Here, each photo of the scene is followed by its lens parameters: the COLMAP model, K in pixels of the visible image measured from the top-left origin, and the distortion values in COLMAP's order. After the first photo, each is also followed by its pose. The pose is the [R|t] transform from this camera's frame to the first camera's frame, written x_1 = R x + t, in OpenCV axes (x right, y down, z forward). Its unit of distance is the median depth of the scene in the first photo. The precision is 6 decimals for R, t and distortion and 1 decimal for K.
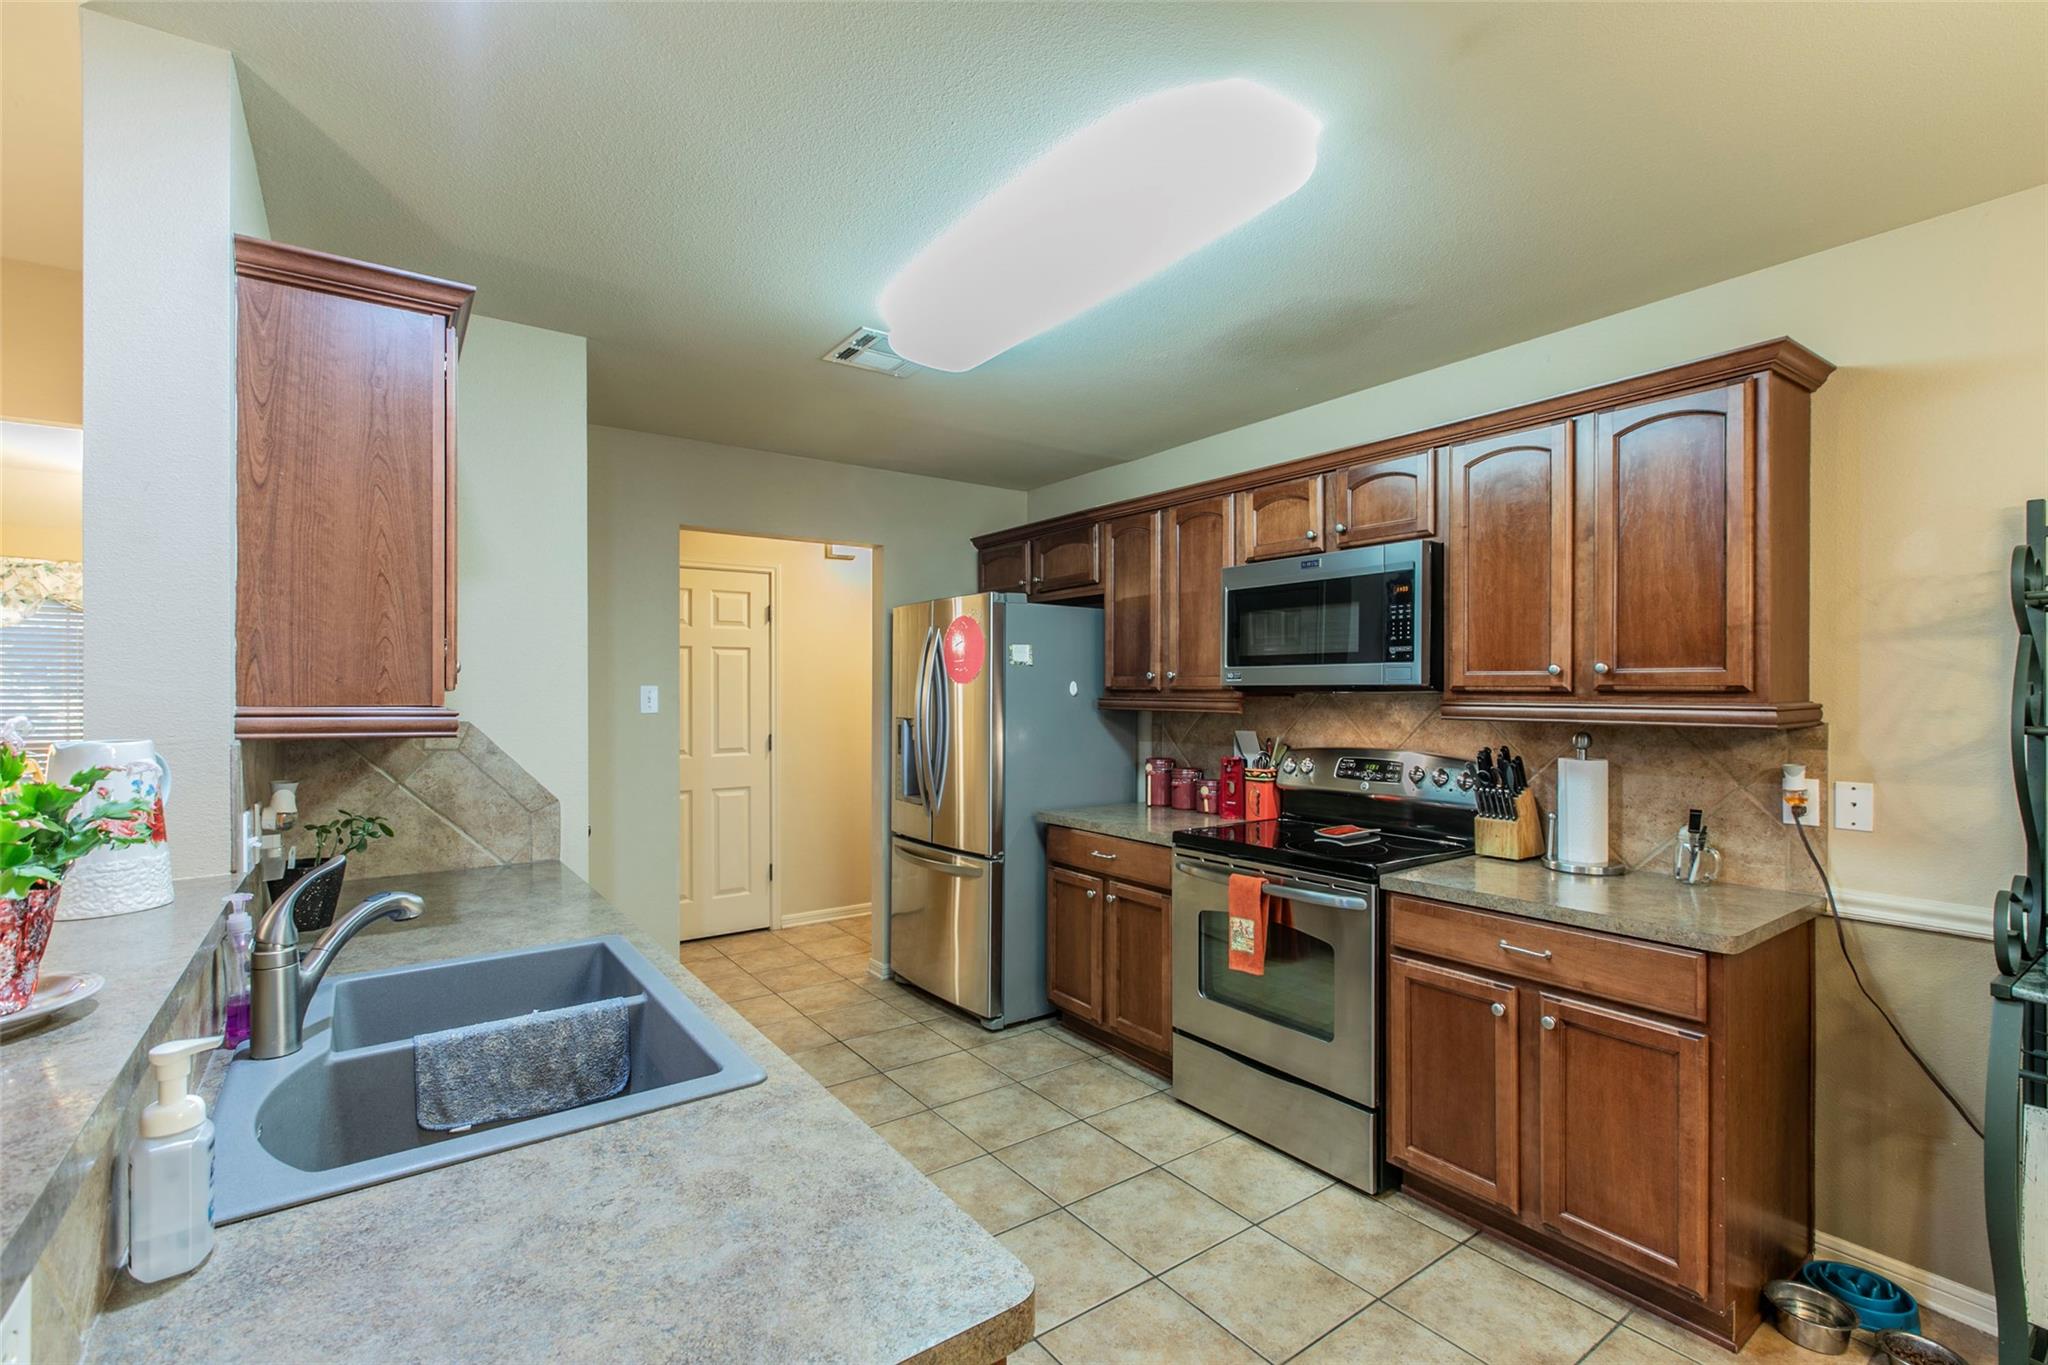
lens RADIAL K [[922.2, 0, 1038.9], [0, 922.2, 696.7], [0, 0, 1]] dist [0.002793, -0.001121]
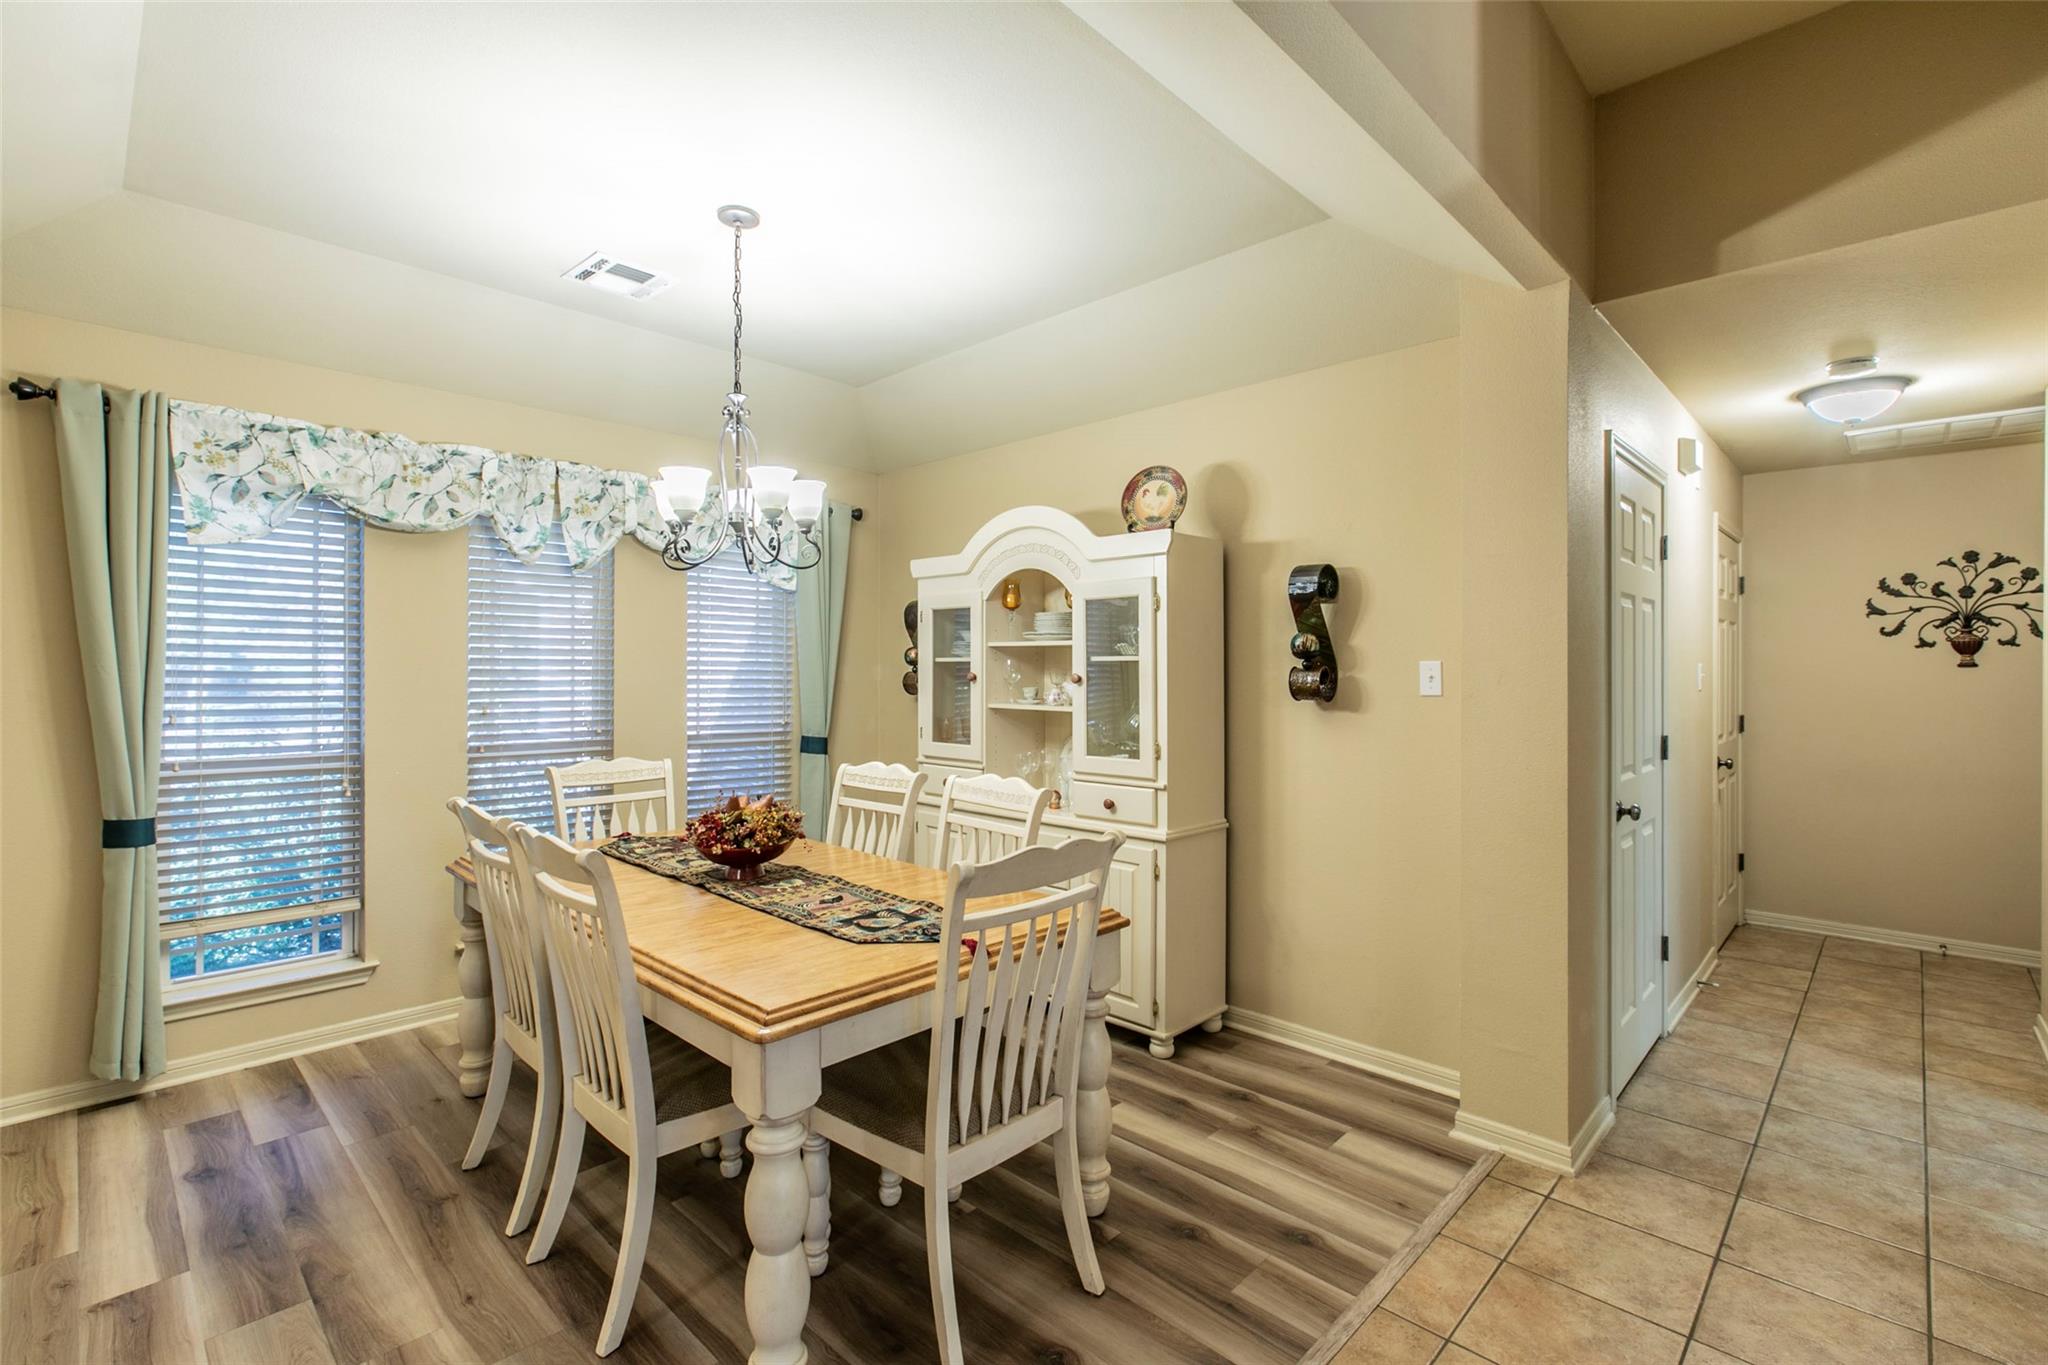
lens RADIAL K [[922.2, 0, 1023.0], [0, 922.2, 665.2], [0, 0, 1]] dist [0.002793, -0.001121]
pose [[0.984289, 0.004680, 0.176503, -1.733327], [-0.002903, 0.999942, -0.010329, -0.001401], [-0.176542, 0.009654, 0.984246, 0.900779]]
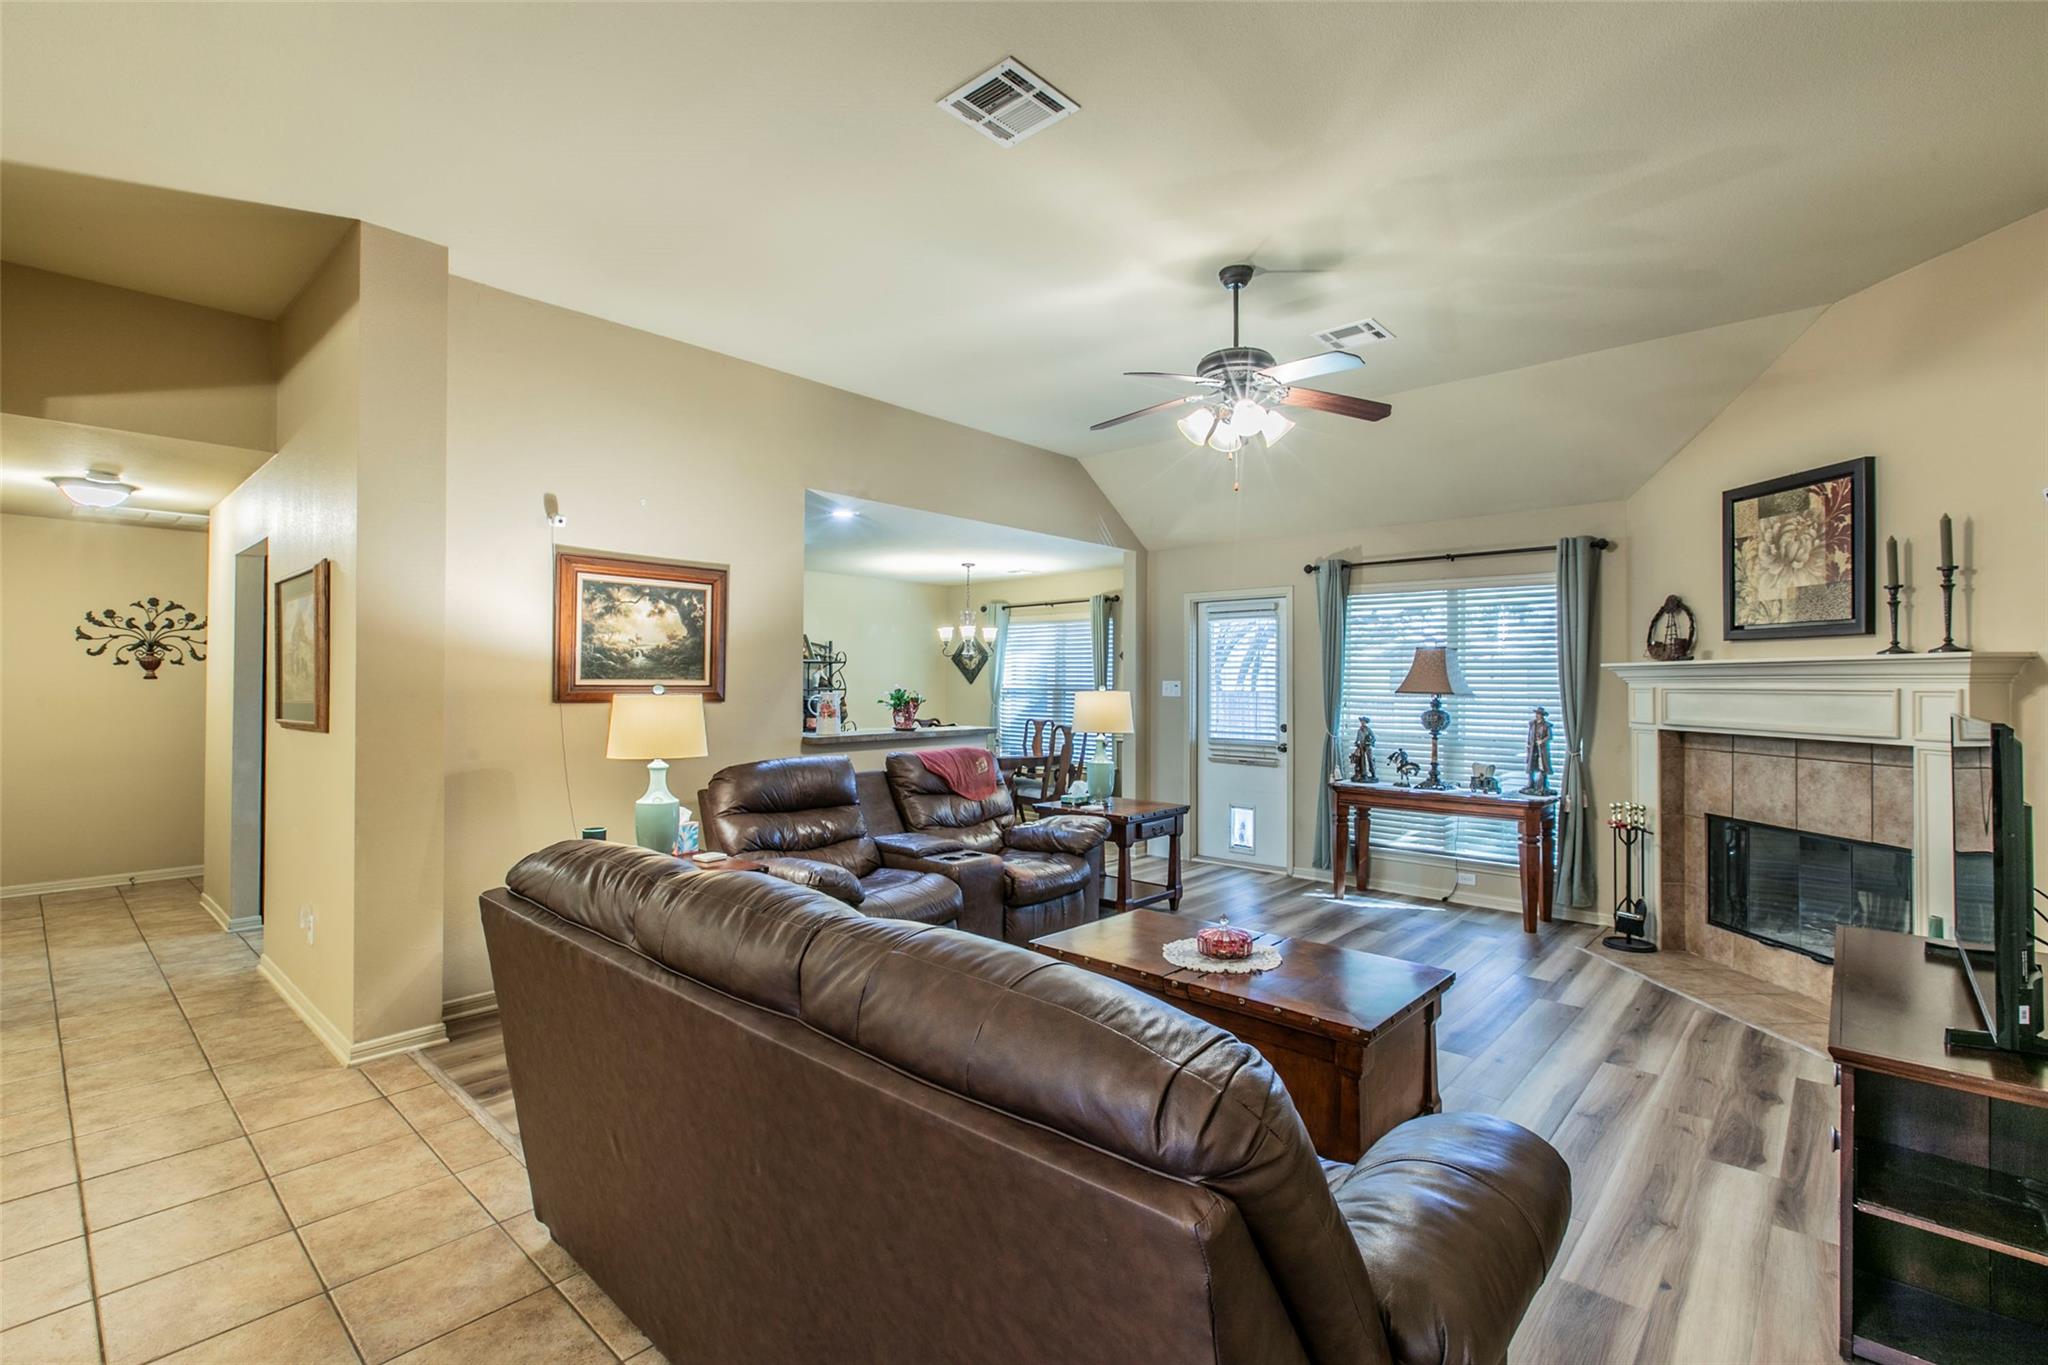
lens RADIAL K [[922.2, 0, 1027.3], [0, 922.2, 672.1], [0, 0, 1]] dist [0.002793, -0.001121]
pose [[-0.207695, 0.011624, 0.978124, -2.599733], [0.007953, 0.999916, -0.010194, 0.005002], [-0.978161, 0.005662, -0.207771, 0.505526]]
